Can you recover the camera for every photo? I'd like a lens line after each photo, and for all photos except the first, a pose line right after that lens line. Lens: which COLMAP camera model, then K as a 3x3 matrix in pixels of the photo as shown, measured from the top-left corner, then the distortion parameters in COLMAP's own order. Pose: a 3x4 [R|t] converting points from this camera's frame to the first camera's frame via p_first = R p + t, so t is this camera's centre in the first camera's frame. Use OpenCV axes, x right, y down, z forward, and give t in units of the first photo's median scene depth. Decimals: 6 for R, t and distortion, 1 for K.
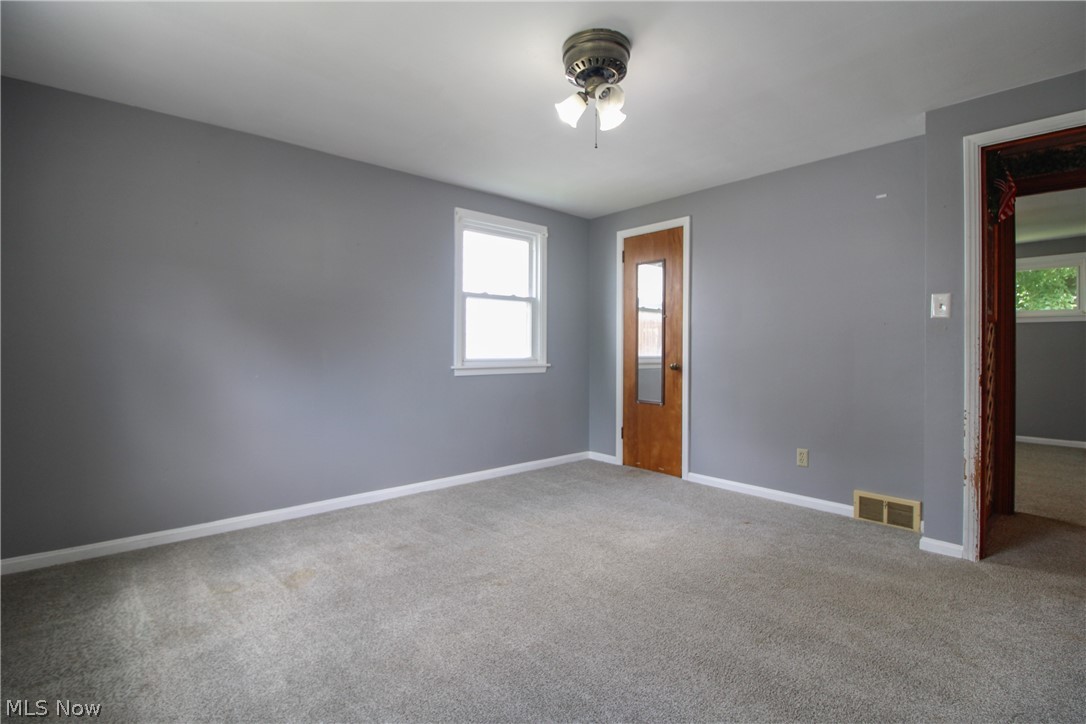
lens RADIAL K [[507.2, 0, 543.8], [0, 507.2, 349.8], [0, 0, 1]] dist [0.000072, -0.013526]
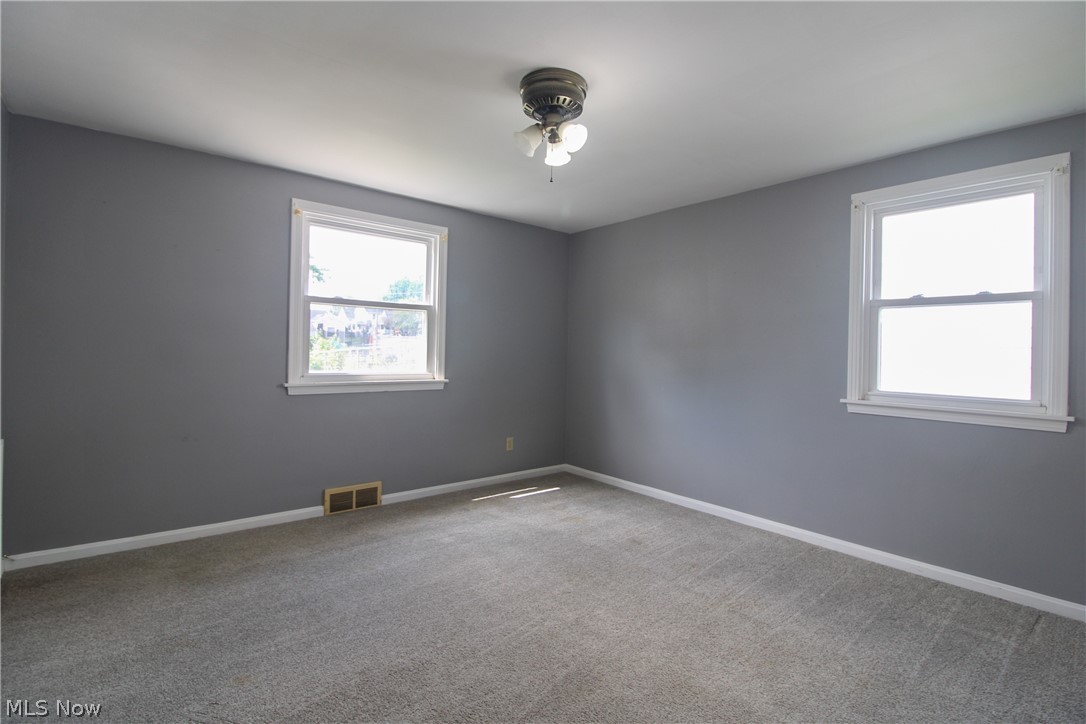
lens RADIAL K [[507.2, 0, 543.8], [0, 507.2, 349.8], [0, 0, 1]] dist [0.000072, -0.013526]
pose [[-0.035779, -0.006999, -0.999335, 0.770128], [-0.026711, 0.999625, -0.006045, -0.032543], [0.999003, 0.026477, -0.035952, 0.707996]]
